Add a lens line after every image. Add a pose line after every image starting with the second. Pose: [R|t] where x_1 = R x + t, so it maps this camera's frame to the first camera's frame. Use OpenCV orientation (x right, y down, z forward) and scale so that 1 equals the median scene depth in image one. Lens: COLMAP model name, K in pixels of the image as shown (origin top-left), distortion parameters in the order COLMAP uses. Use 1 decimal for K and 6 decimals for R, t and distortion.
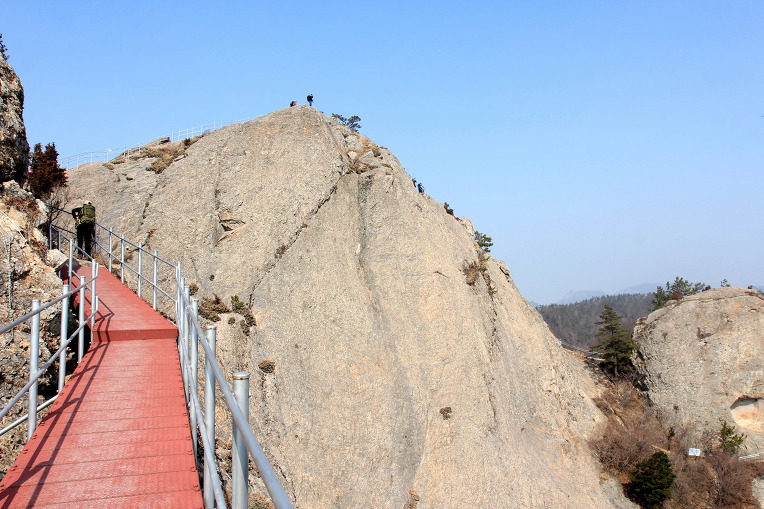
lens RADIAL K [[602.5, 0, 382.0], [0, 602.5, 254.5], [0, 0, 1]] dist [-0.057715, 0.000178]
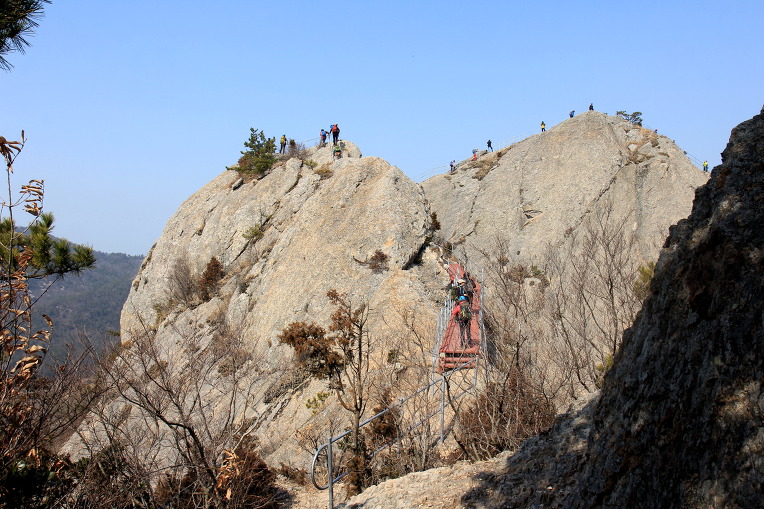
lens RADIAL K [[623.2, 0, 382.0], [0, 623.2, 254.5], [0, 0, 1]] dist [-0.054520, 0.002595]
pose [[0.864939, -0.005441, -0.501847, 0.138672], [0.040432, 0.997446, 0.058871, -0.045017], [0.500245, -0.071211, 0.862951, -0.343267]]
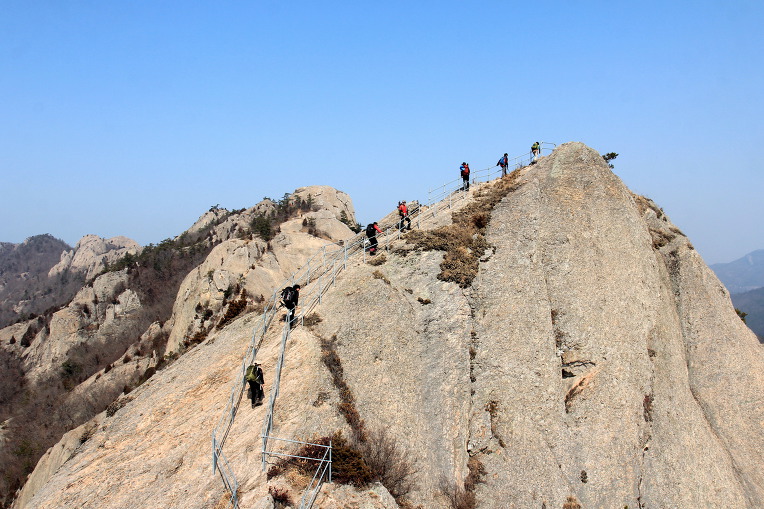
lens RADIAL K [[623.2, 0, 382.0], [0, 623.2, 254.5], [0, 0, 1]] dist [-0.054520, 0.002595]
pose [[0.990988, -0.002757, 0.133925, -0.433332], [-0.004360, 0.998594, 0.052822, -0.160999], [-0.133882, -0.052930, 0.989583, 0.349381]]
